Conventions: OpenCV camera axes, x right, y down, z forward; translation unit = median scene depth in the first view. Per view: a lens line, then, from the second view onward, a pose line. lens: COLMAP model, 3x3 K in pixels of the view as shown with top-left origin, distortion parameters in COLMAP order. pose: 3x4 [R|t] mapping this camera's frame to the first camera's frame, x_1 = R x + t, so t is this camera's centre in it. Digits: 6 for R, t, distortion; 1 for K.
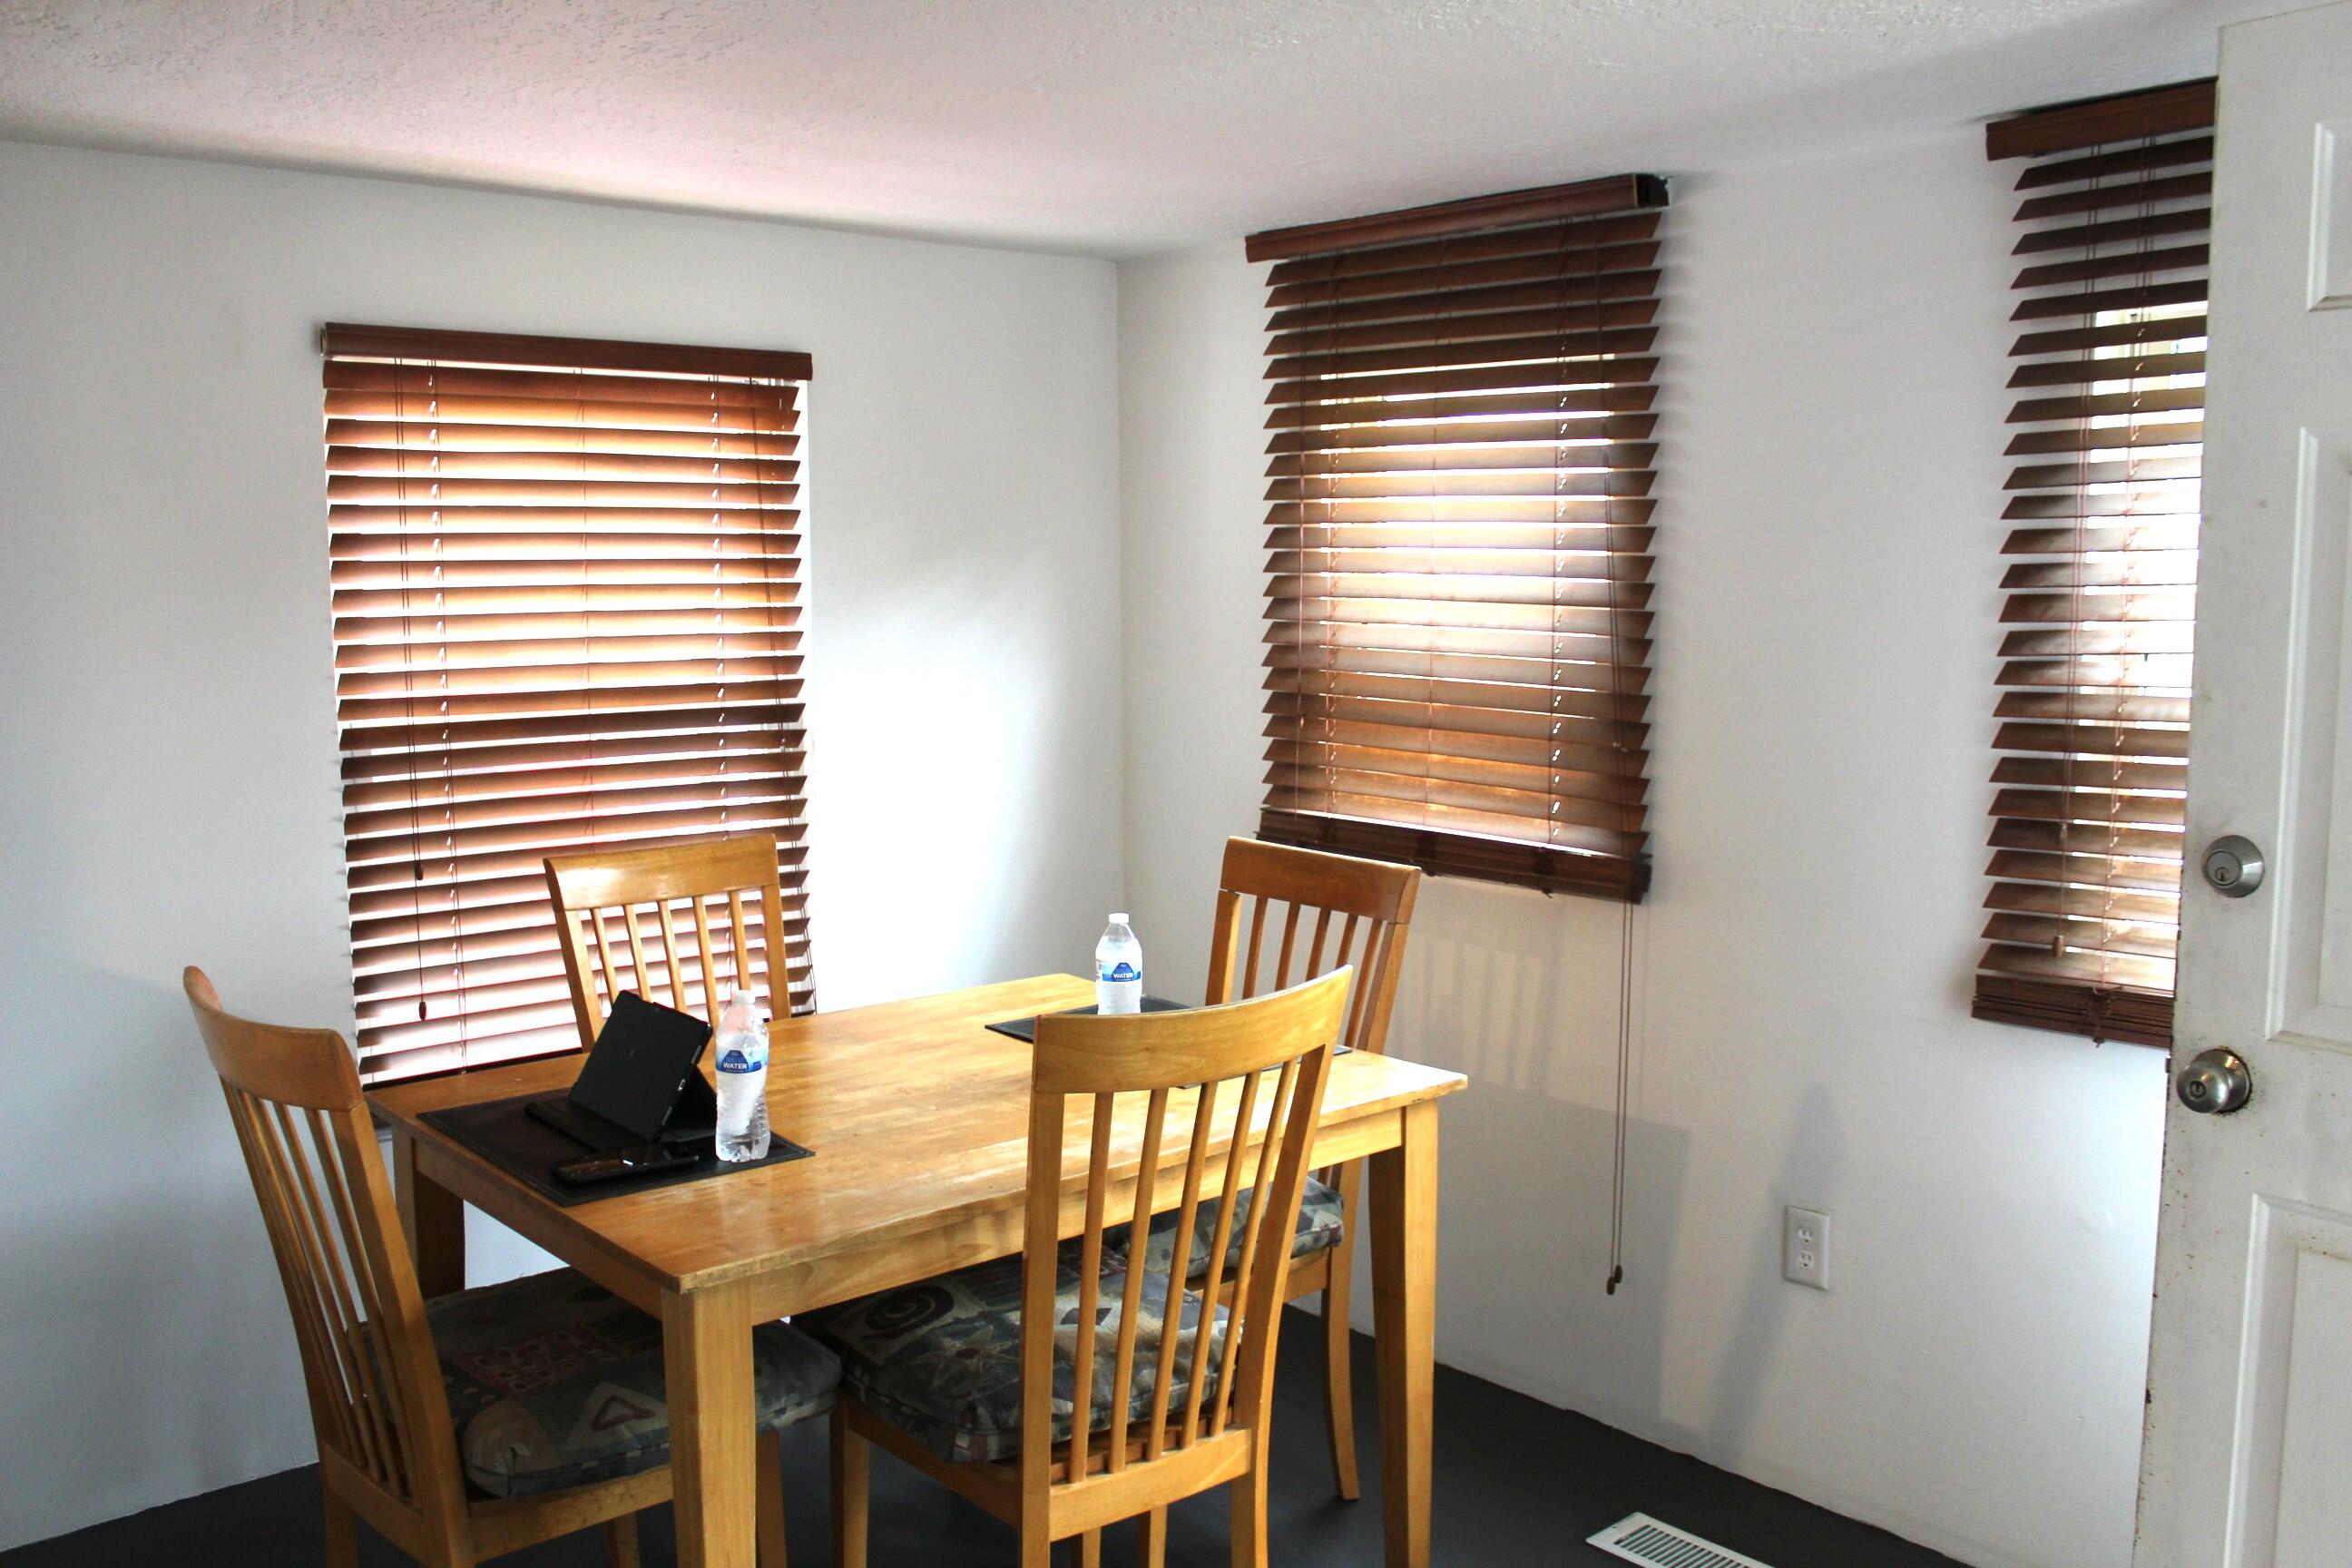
lens RADIAL K [[2035.6, 0, 1089.6], [0, 2035.6, 780.1], [0, 0, 1]] dist [-0.011292, -0.004649]
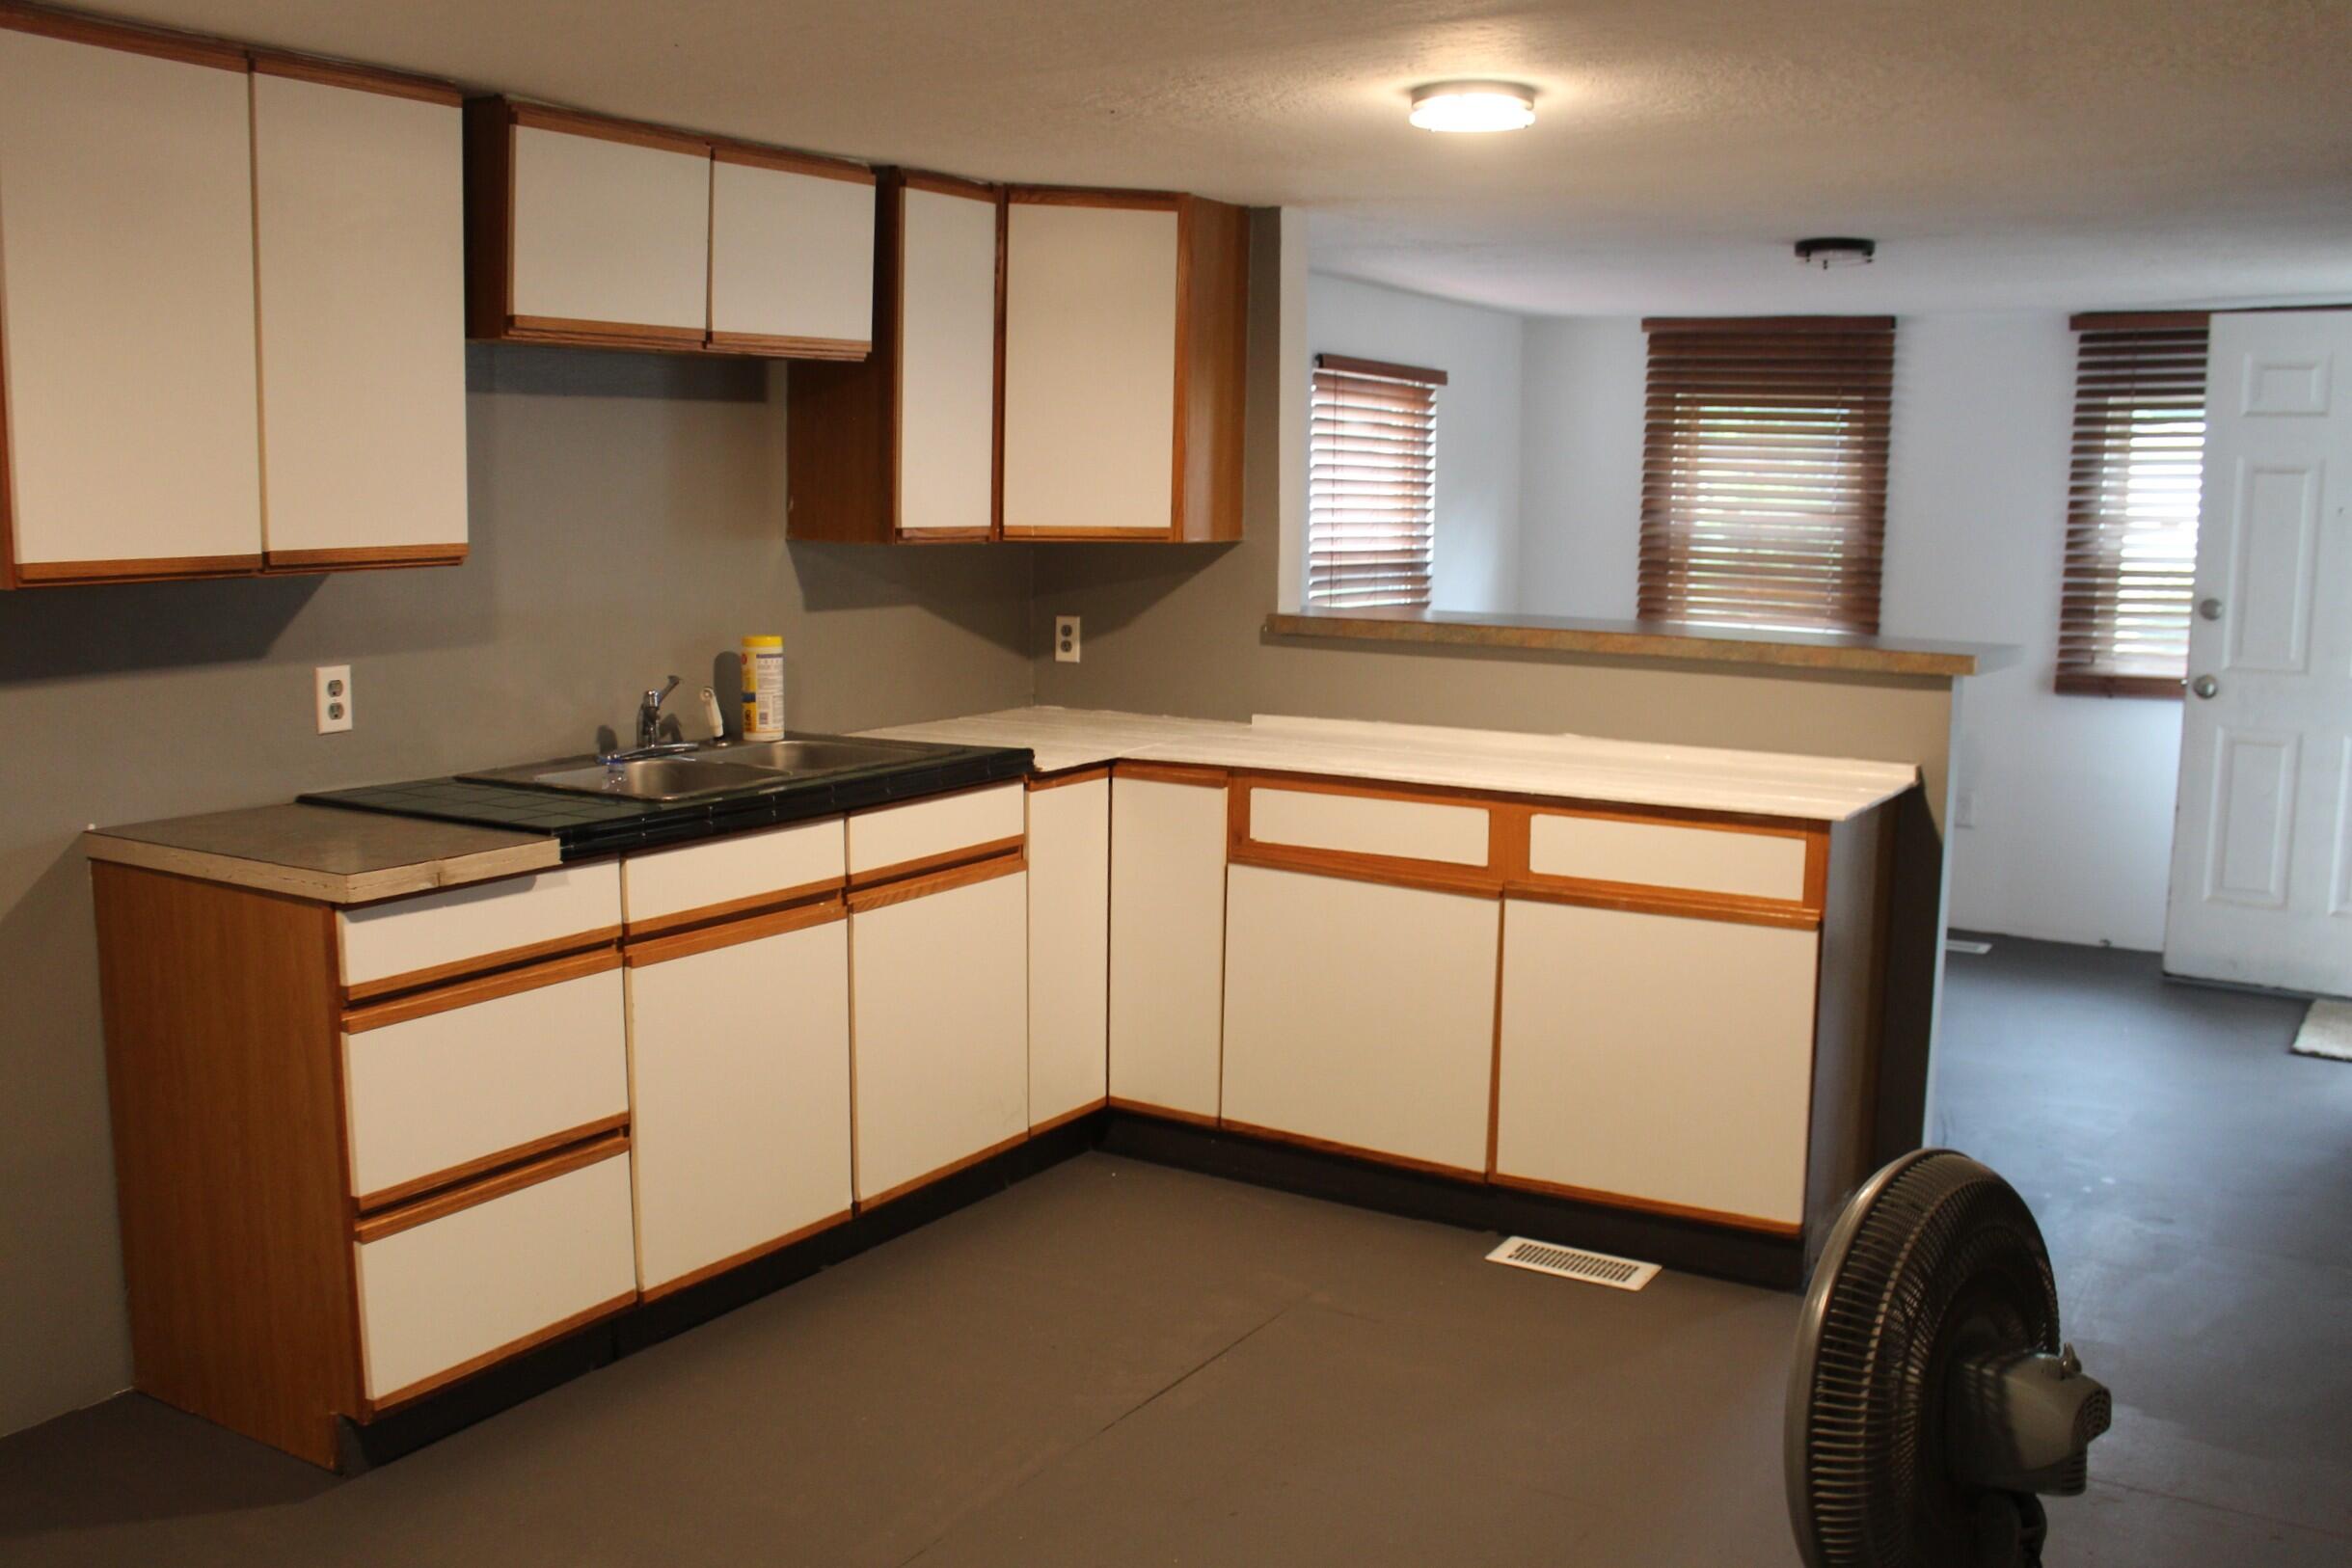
lens RADIAL K [[2127.6, 0, 1178.0], [0, 2127.6, 746.8], [0, 0, 1]] dist [-0.002211, 0.001339]
pose [[0.939427, -0.014274, 0.342453, -1.220489], [0.010366, 0.999859, 0.013239, 0.122543], [-0.342593, -0.008887, 0.939442, -0.867926]]
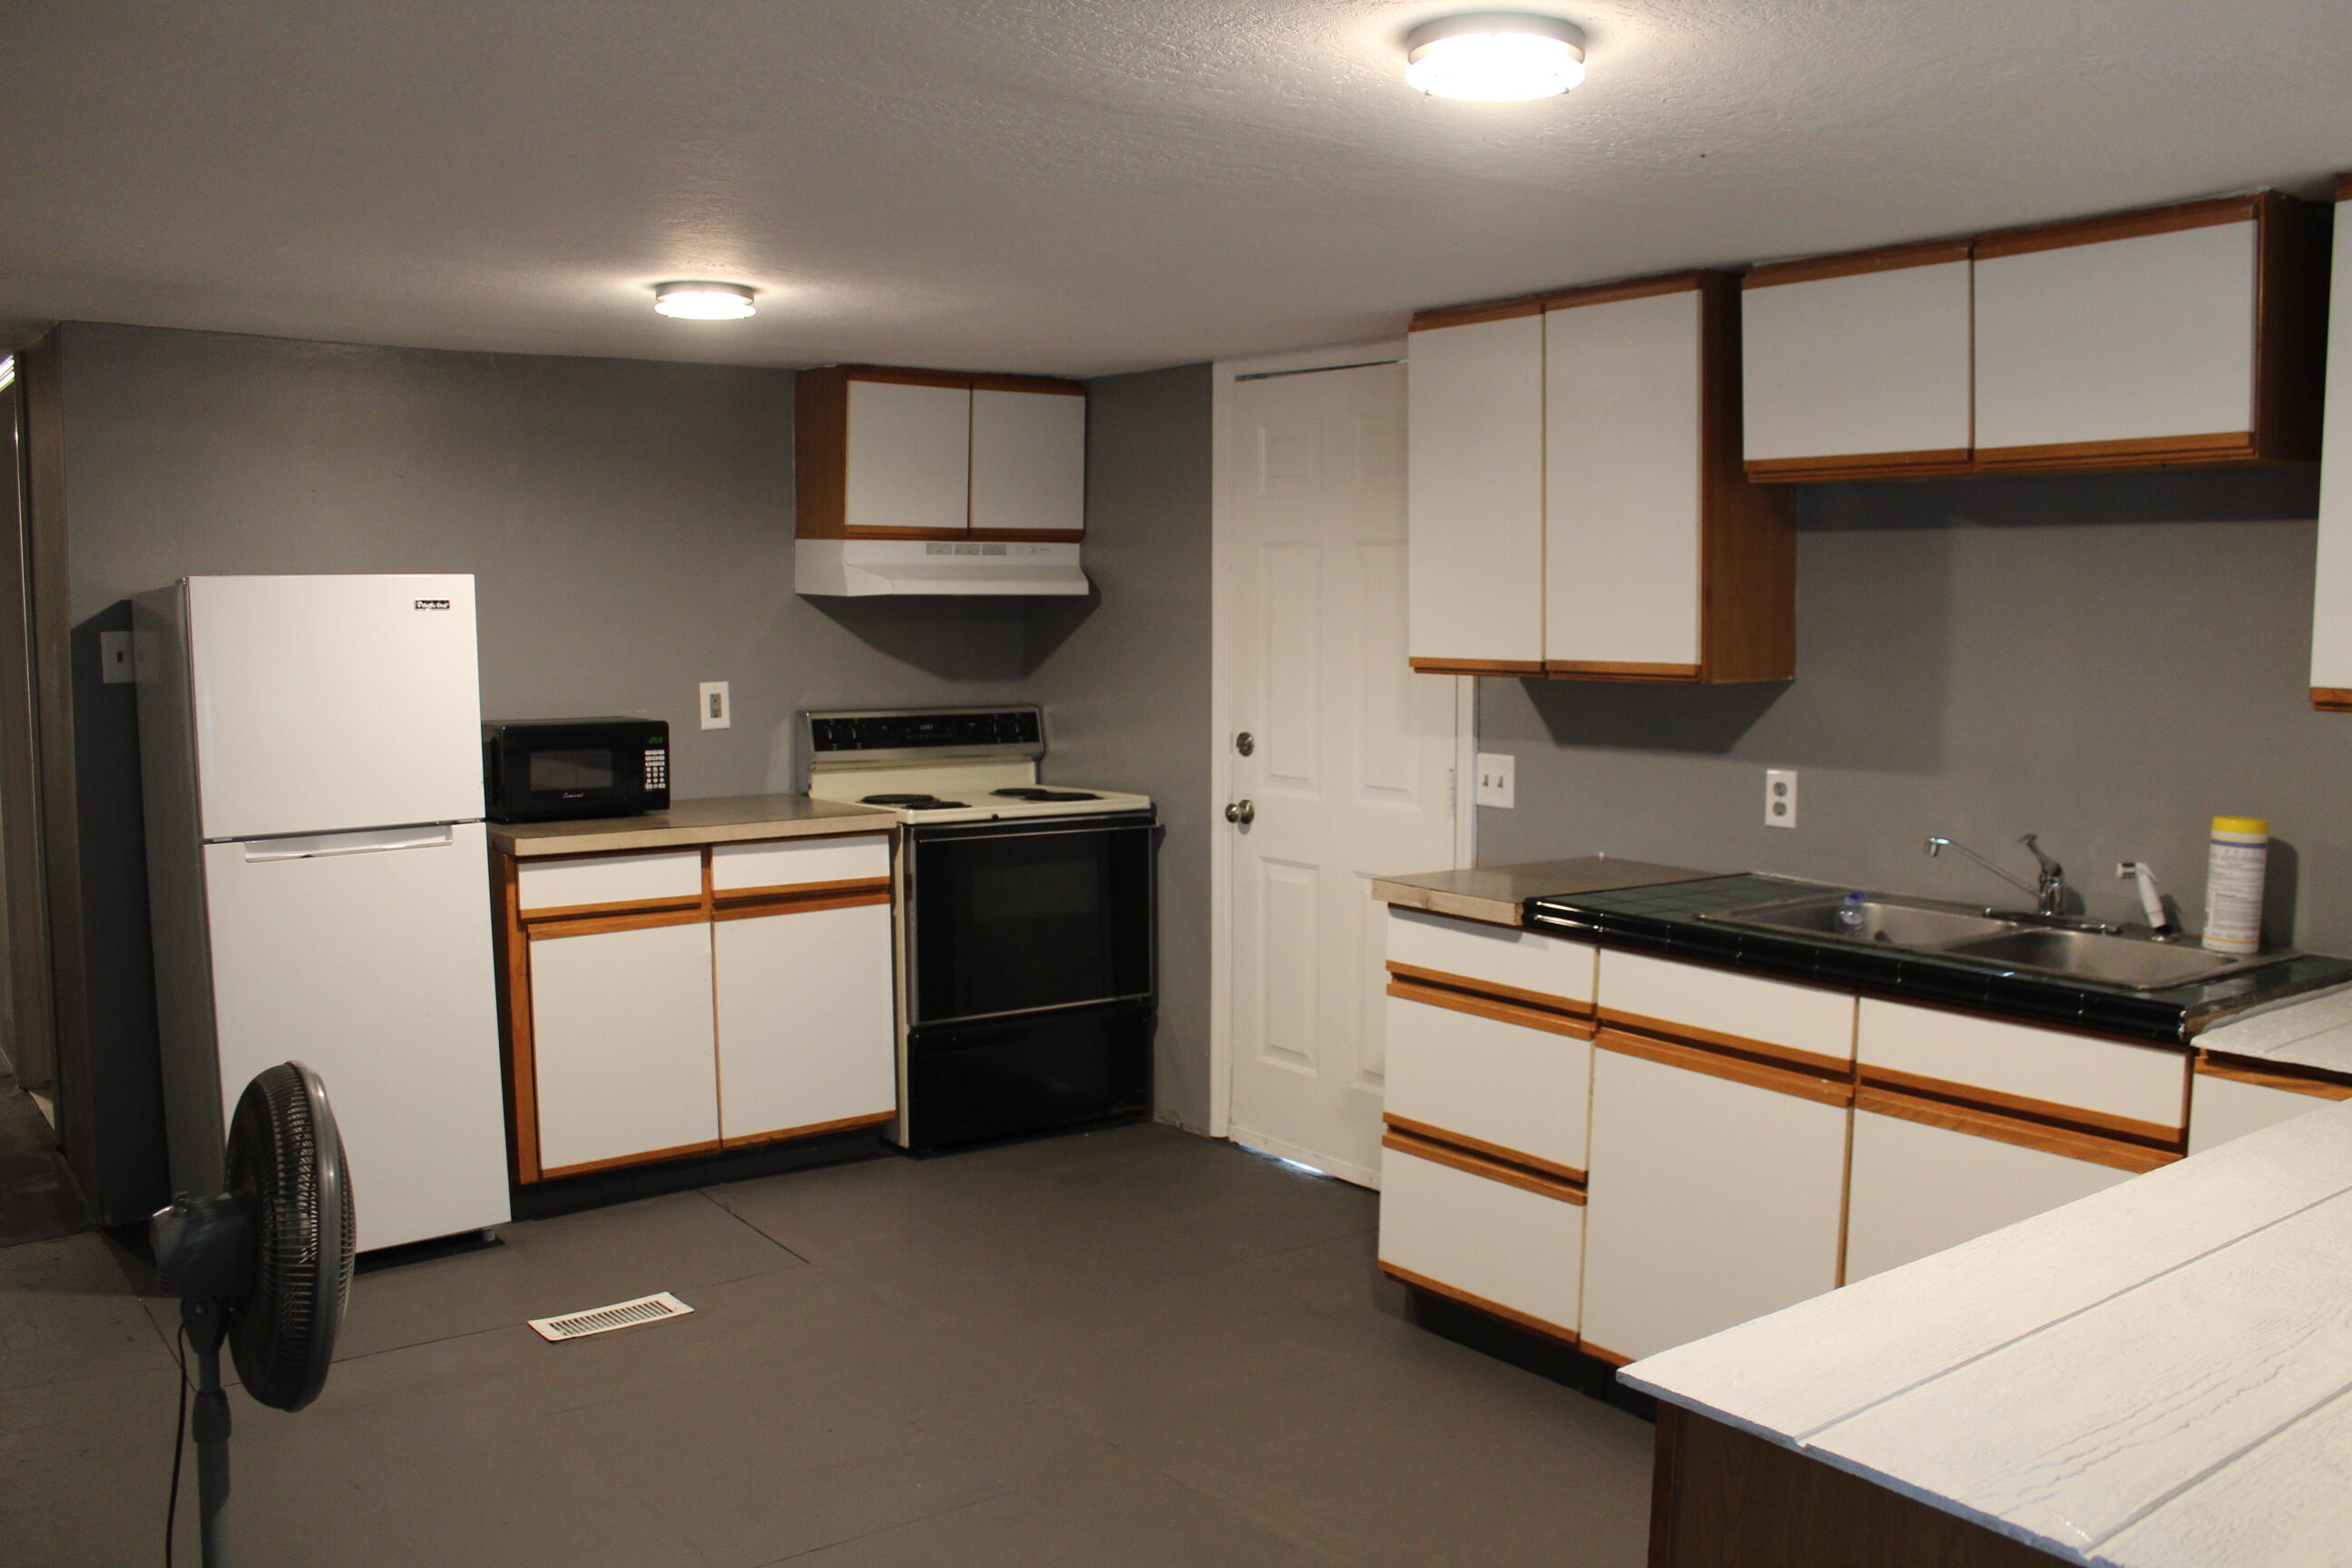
lens RADIAL K [[2035.6, 0, 1089.6], [0, 2035.6, 780.1], [0, 0, 1]] dist [-0.011292, -0.004649]
pose [[-0.016218, 0.117769, -0.992909, 2.665569], [-0.117197, 0.985970, 0.118861, -0.277819], [0.992976, 0.118293, -0.002189, 1.675079]]
